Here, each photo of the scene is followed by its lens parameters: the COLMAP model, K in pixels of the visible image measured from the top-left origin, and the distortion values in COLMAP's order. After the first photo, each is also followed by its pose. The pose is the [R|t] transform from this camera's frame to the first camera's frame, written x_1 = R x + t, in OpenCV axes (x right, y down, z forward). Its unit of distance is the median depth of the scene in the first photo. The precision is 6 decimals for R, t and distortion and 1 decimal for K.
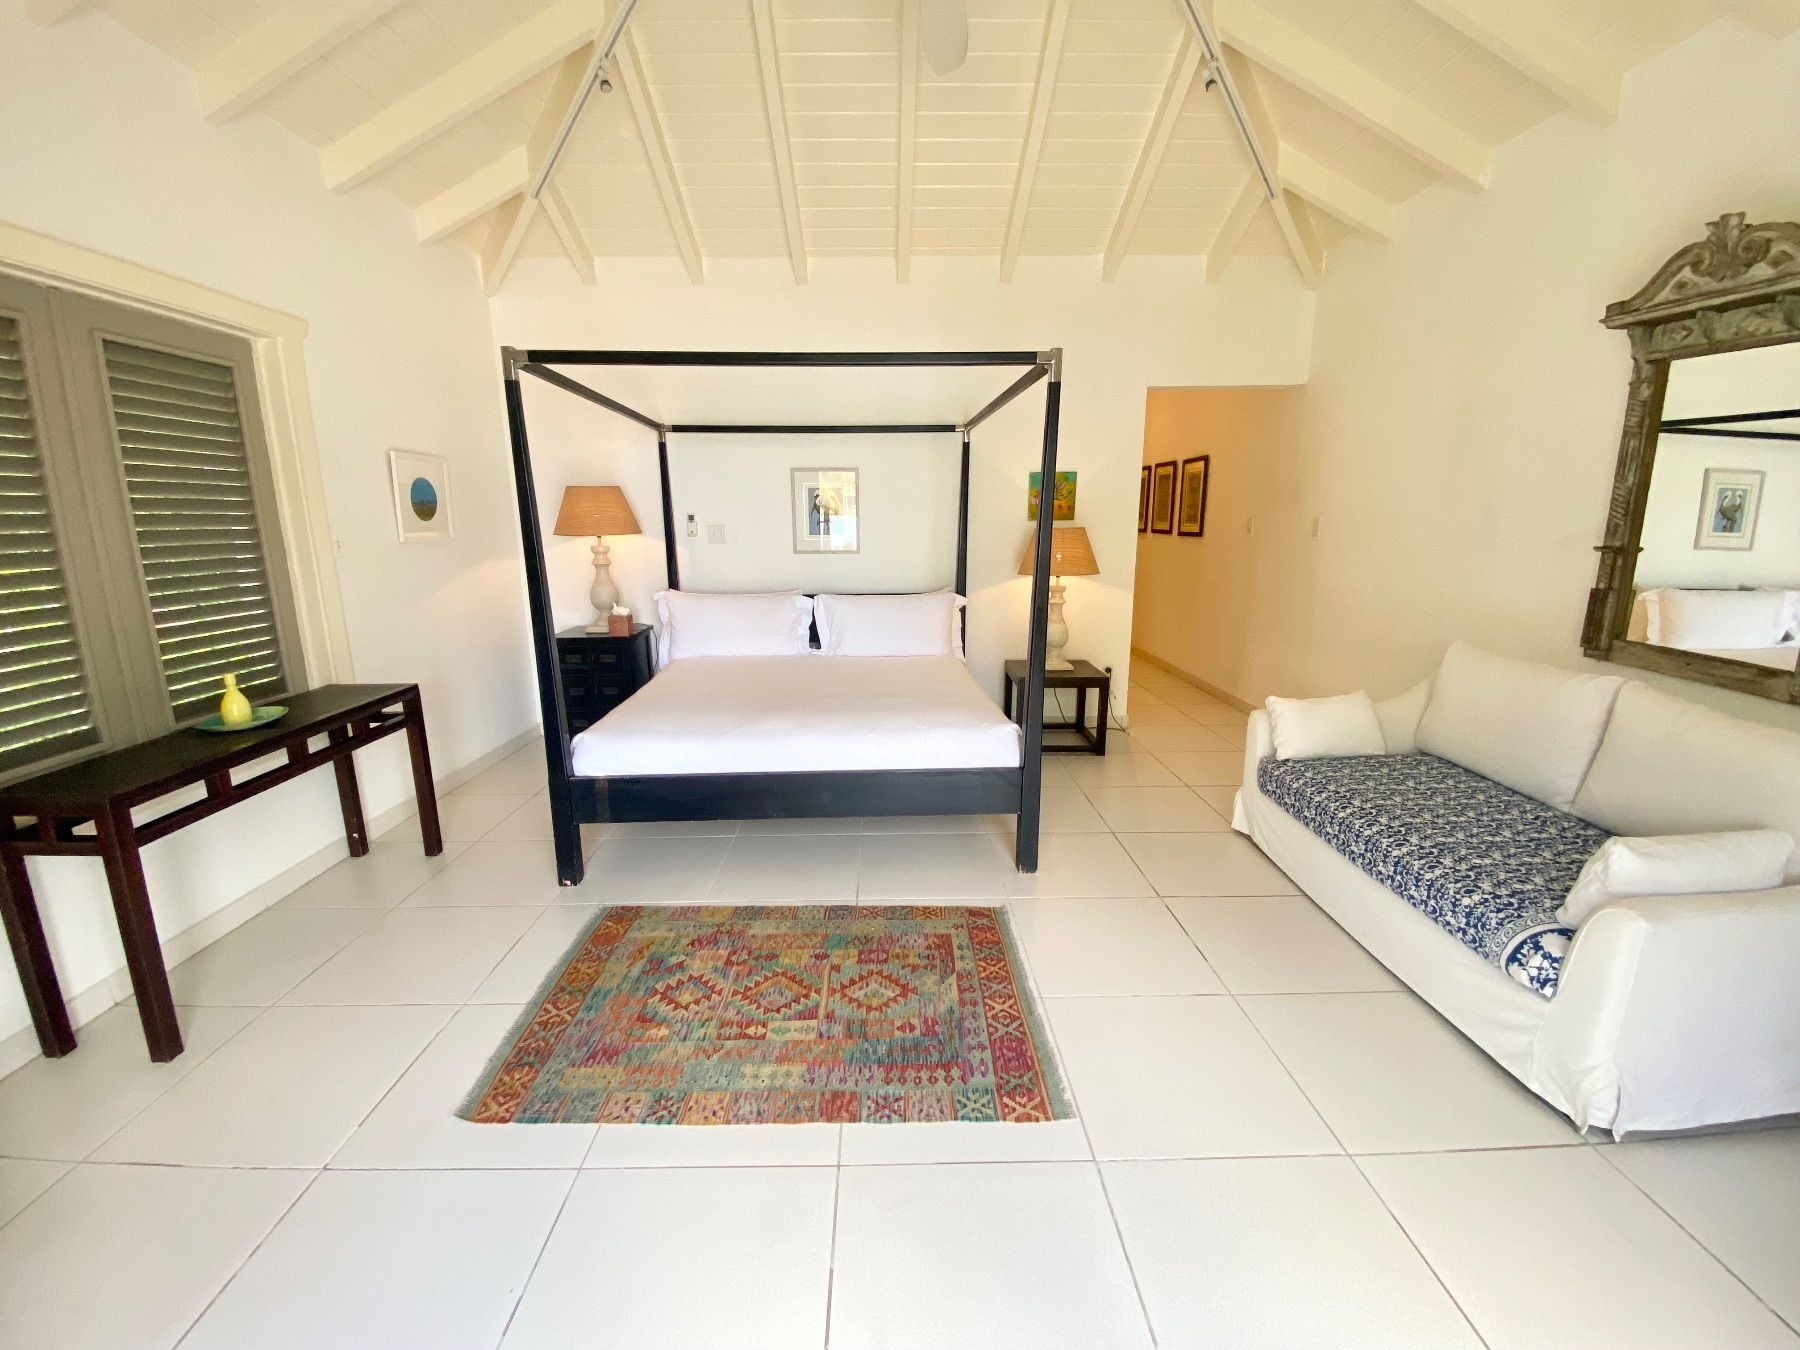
lens RADIAL K [[736.4, 0, 888.8], [0, 736.4, 670.9], [0, 0, 1]] dist [0.013200, -0.014609]
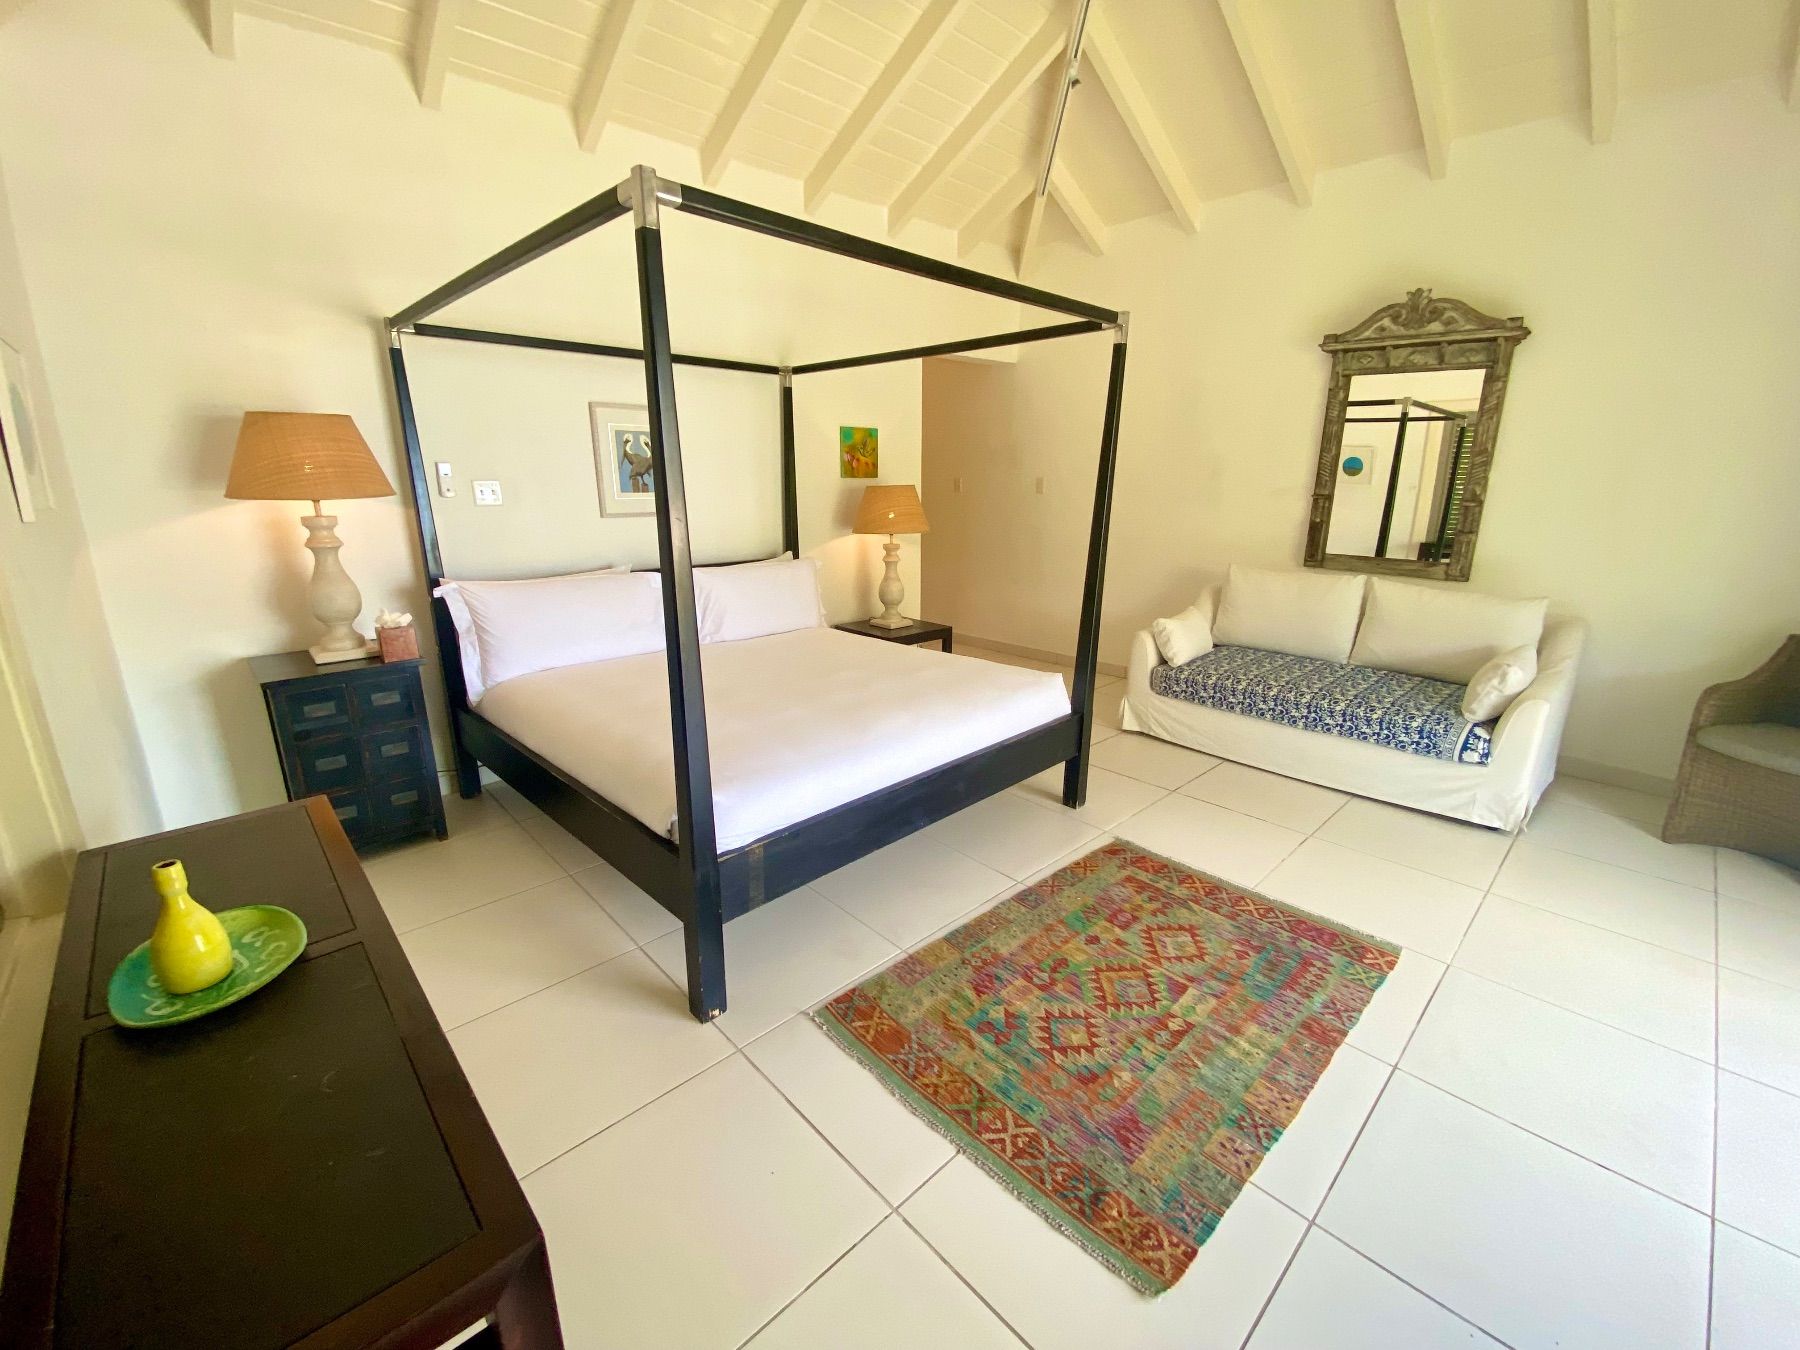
lens RADIAL K [[736.4, 0, 909.3], [0, 736.4, 672.7], [0, 0, 1]] dist [0.013200, -0.014609]
pose [[0.737585, -0.167885, 0.654051, -0.853414], [0.132608, 0.985752, 0.103483, -0.082835], [-0.662106, 0.010405, 0.749338, 0.455880]]
